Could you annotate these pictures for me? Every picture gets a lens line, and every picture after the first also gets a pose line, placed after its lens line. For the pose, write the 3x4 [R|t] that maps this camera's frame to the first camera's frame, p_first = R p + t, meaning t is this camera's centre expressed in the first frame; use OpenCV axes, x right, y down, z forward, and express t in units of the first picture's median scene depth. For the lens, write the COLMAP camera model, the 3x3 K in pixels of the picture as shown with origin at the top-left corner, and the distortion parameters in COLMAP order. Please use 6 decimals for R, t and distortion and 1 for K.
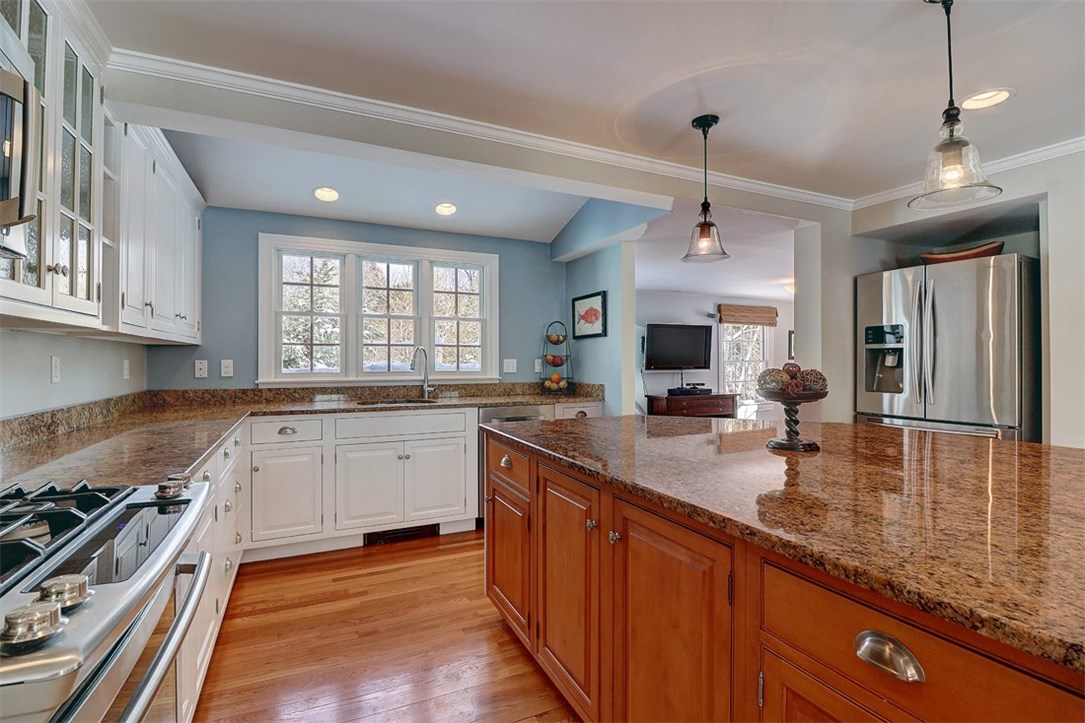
lens RADIAL K [[504.2, 0, 532.7], [0, 504.2, 354.5], [0, 0, 1]] dist [-0.002227, -0.009638]
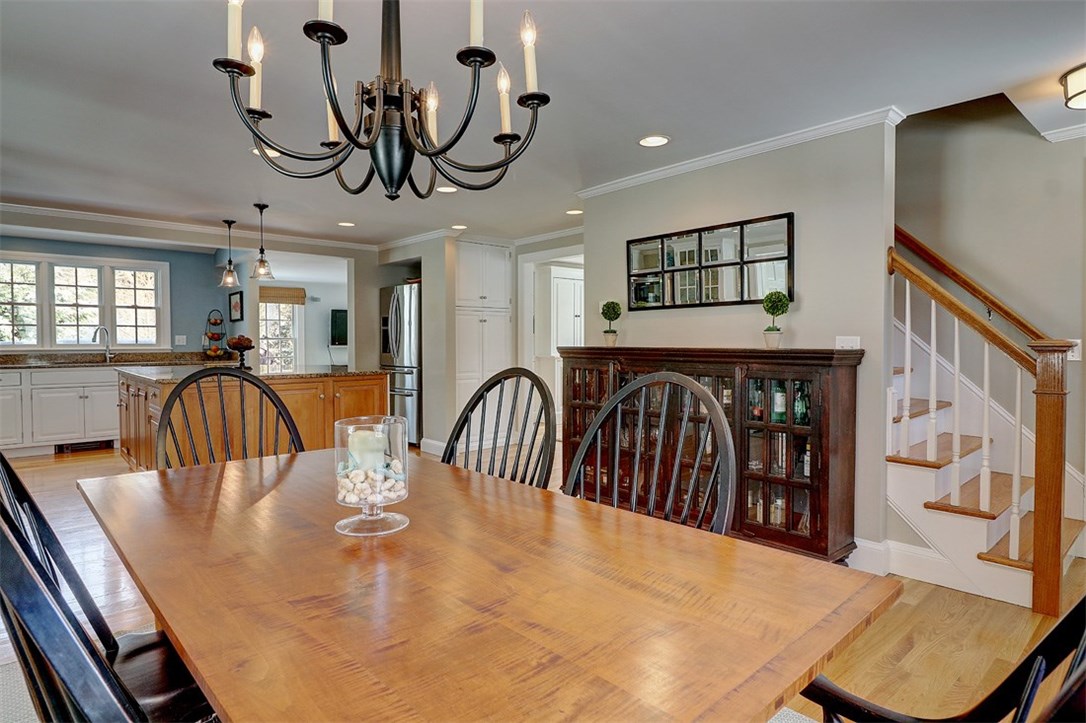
lens RADIAL K [[587.5, 0, 533.0], [0, 587.5, 358.0], [0, 0, 1]] dist [-0.013104, -0.001157]
pose [[0.957835, -0.008735, 0.287187, 0.430020], [-0.001629, 0.999357, 0.035827, 0.011326], [-0.287315, -0.034784, 0.957204, -0.865651]]
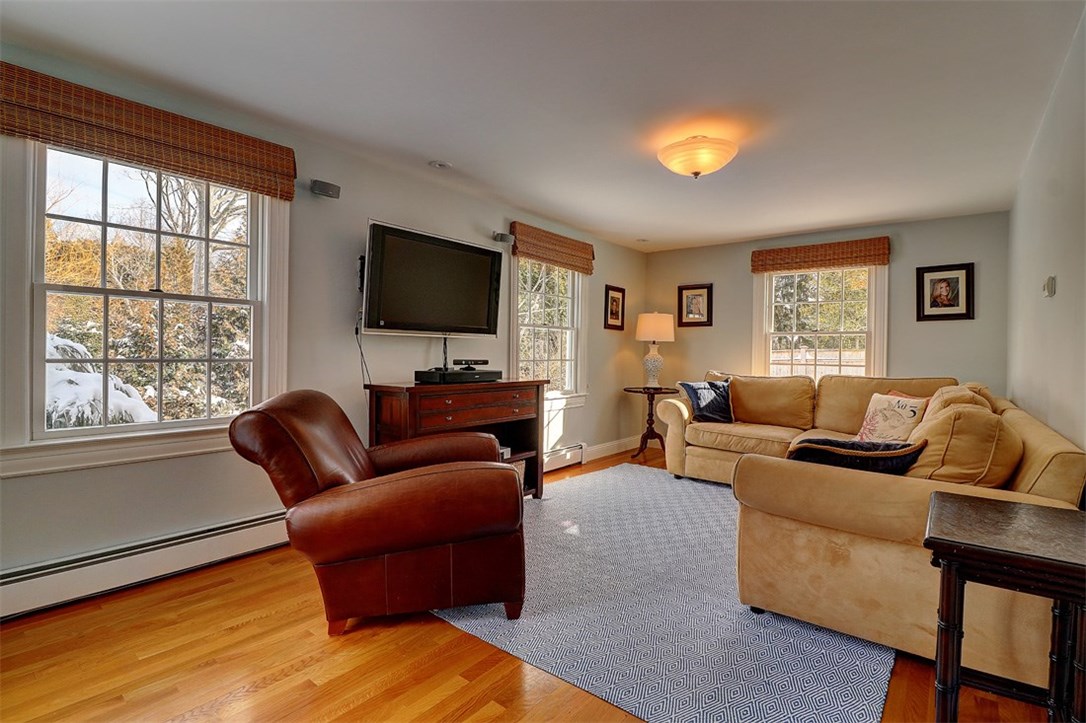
lens RADIAL K [[504.6, 0, 533.2], [0, 504.6, 354.5], [0, 0, 1]] dist [-0.002227, -0.009638]
pose [[0.897537, 0.012504, 0.440762, 0.240023], [-0.017905, 0.999807, 0.008098, 0.071337], [-0.440576, -0.015160, 0.897587, 0.799875]]
